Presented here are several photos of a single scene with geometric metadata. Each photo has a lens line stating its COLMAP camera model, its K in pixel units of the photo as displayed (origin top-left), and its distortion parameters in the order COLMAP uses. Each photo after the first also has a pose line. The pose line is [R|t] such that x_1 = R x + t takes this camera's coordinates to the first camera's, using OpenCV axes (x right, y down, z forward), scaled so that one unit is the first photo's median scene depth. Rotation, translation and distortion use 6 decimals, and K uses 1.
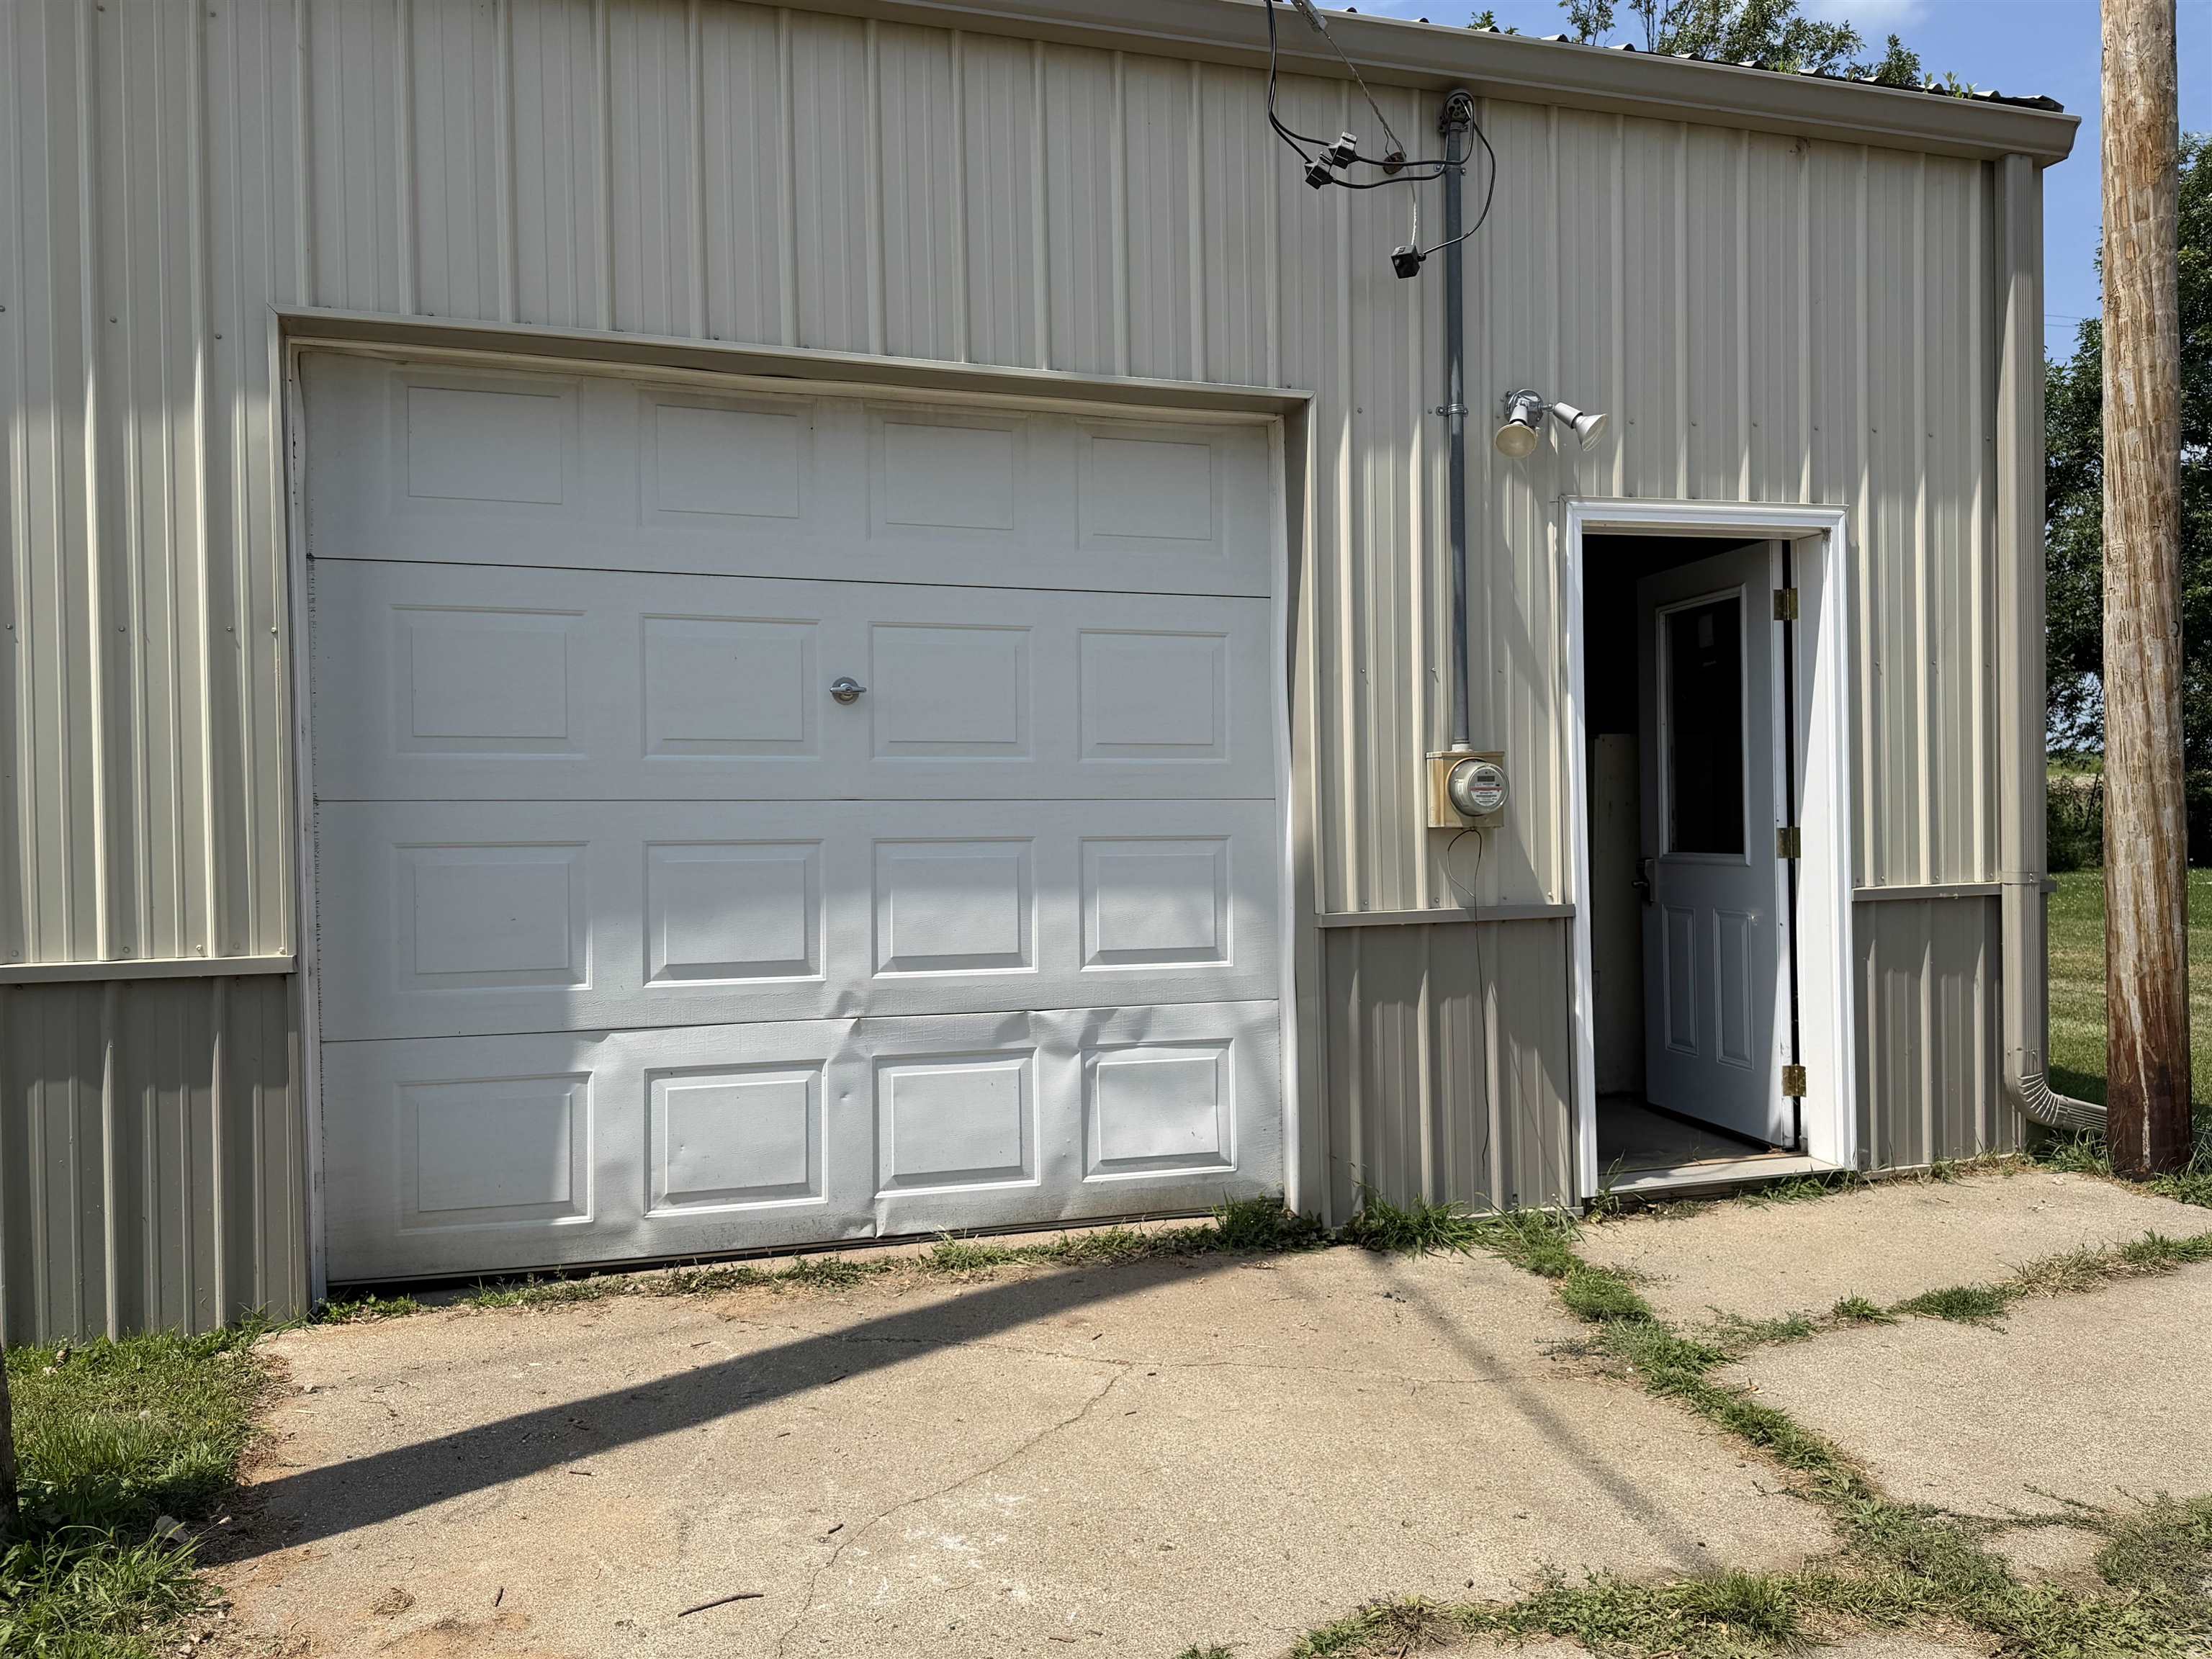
lens RADIAL K [[1803.5, 0, 1097.6], [0, 1803.5, 719.1], [0, 0, 1]] dist [0.150923, -0.194985]
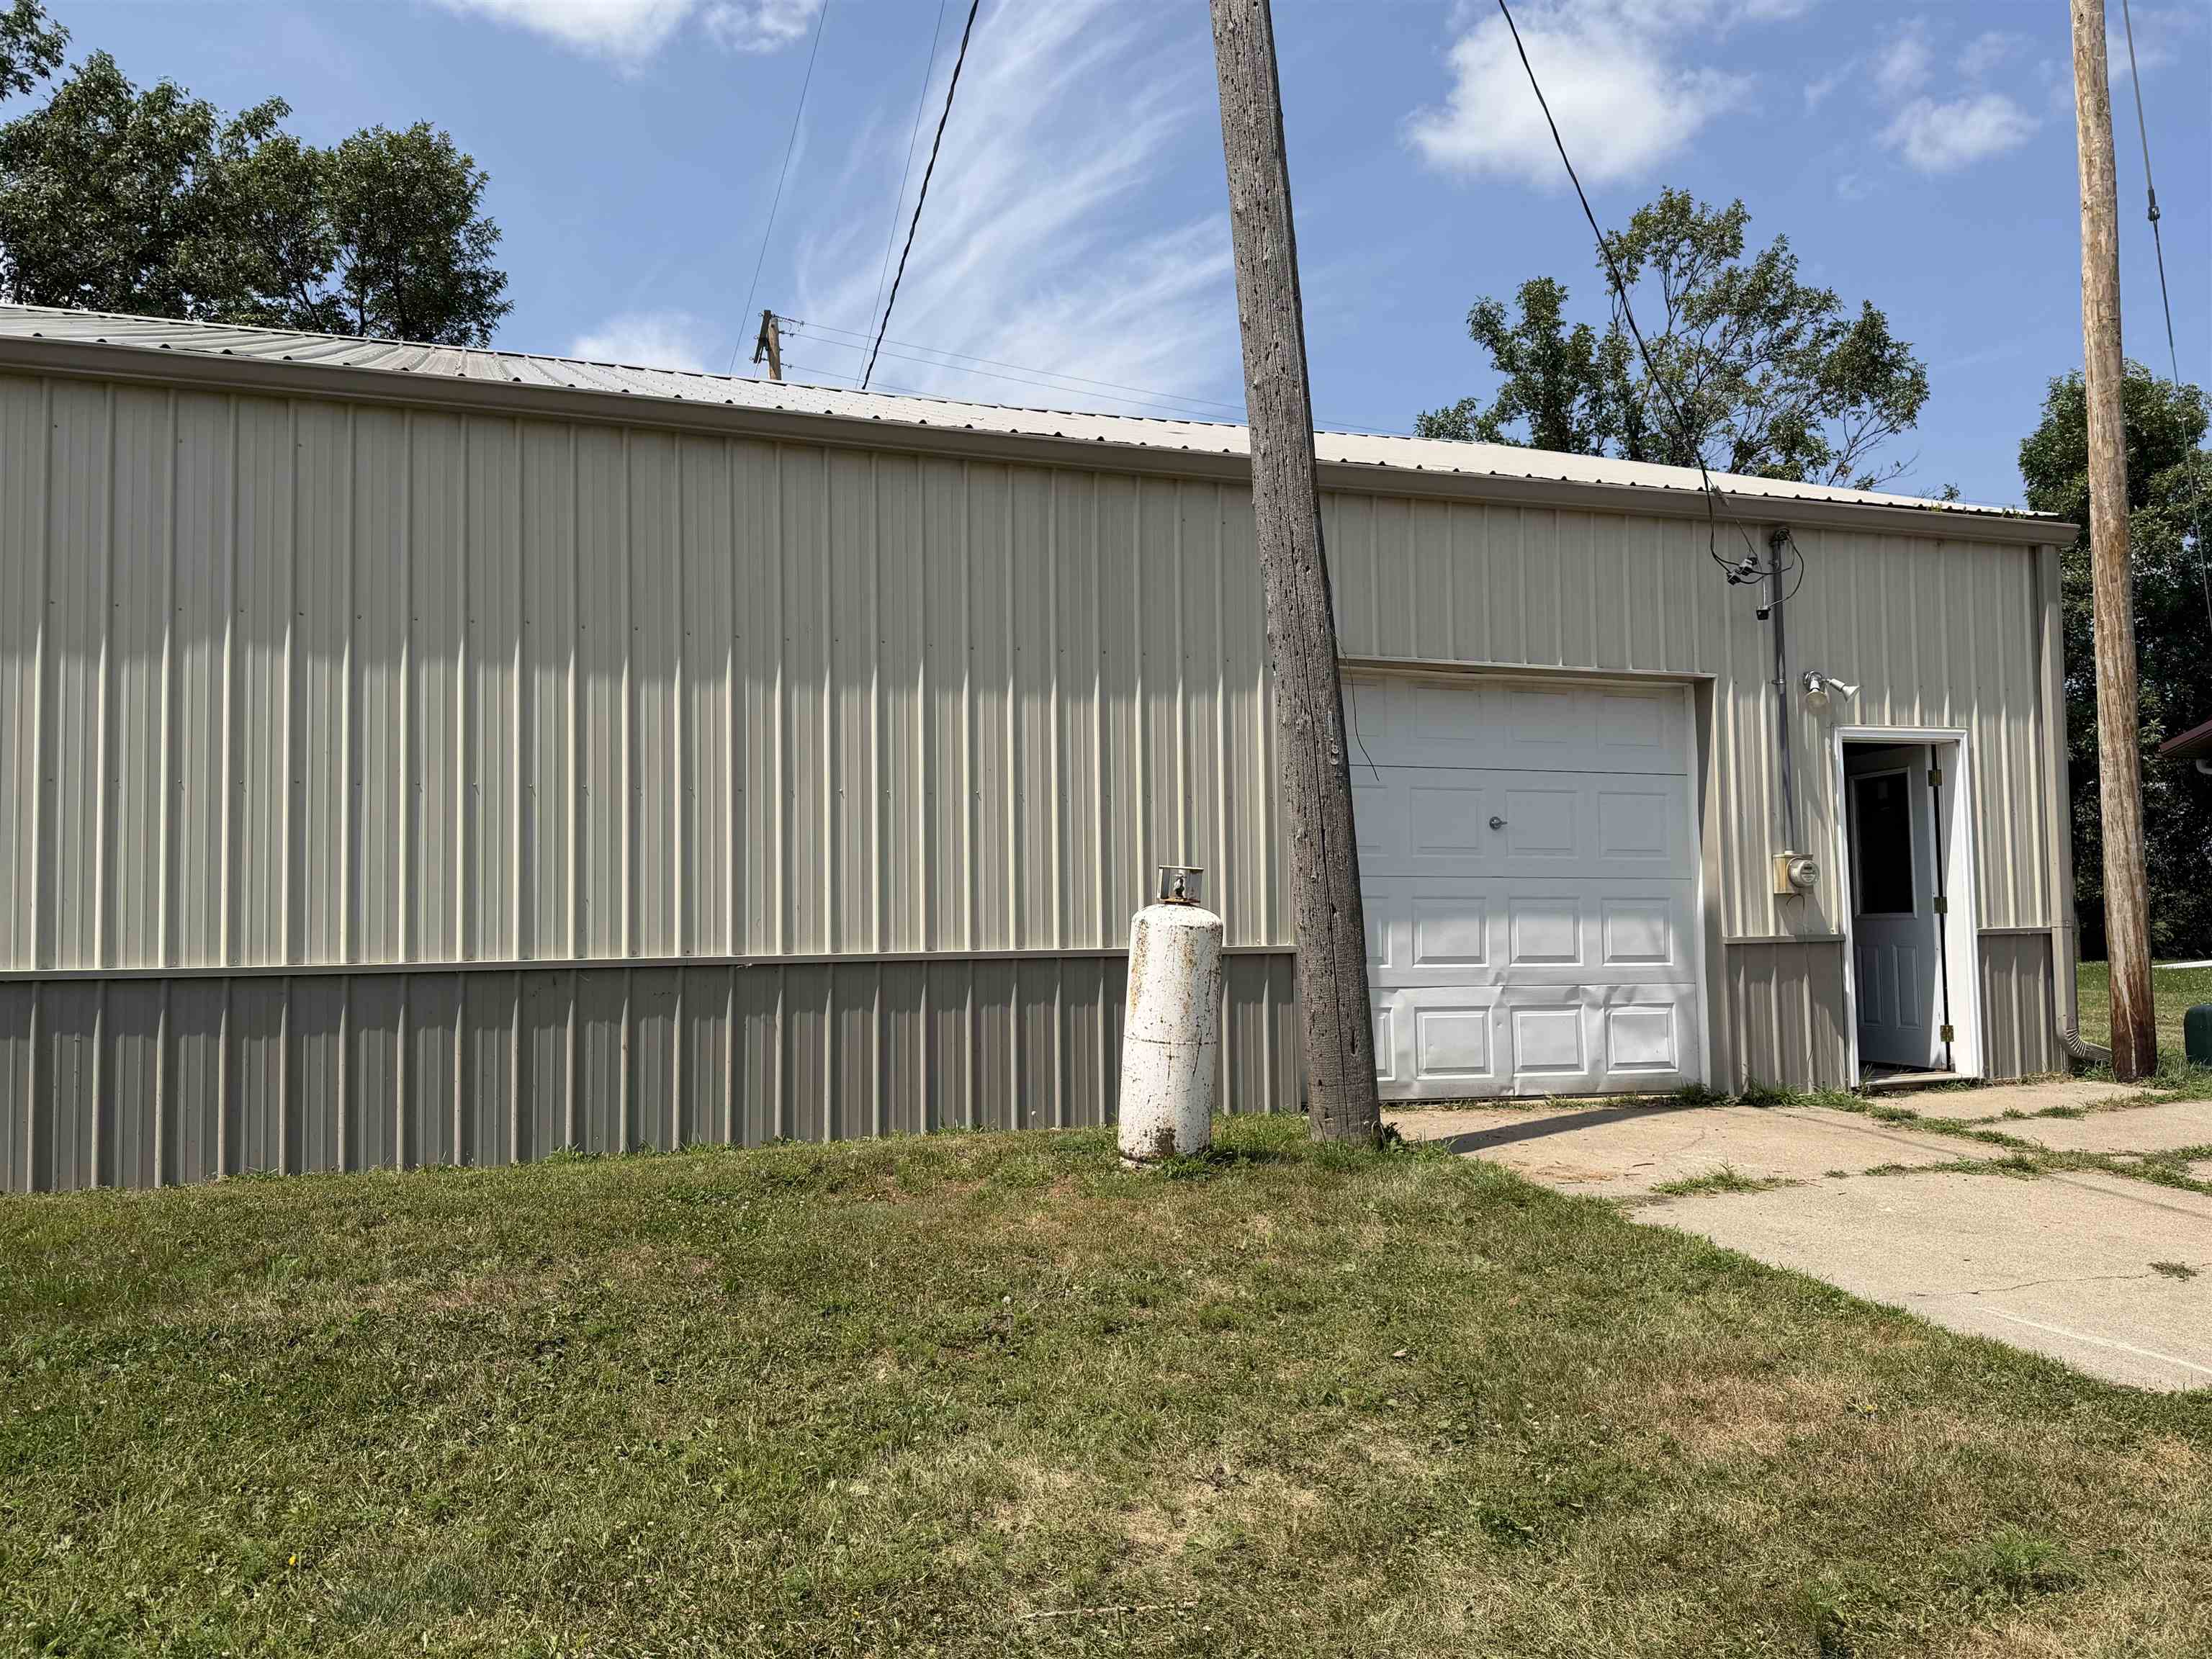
lens RADIAL K [[1803.5, 0, 1097.6], [0, 1803.5, 719.1], [0, 0, 1]] dist [0.150923, -0.194985]
pose [[0.999237, 0.002662, 0.038960, -0.622836], [-0.000215, 0.998035, -0.062654, -0.004162], [-0.039050, 0.062598, 0.997275, -0.957290]]
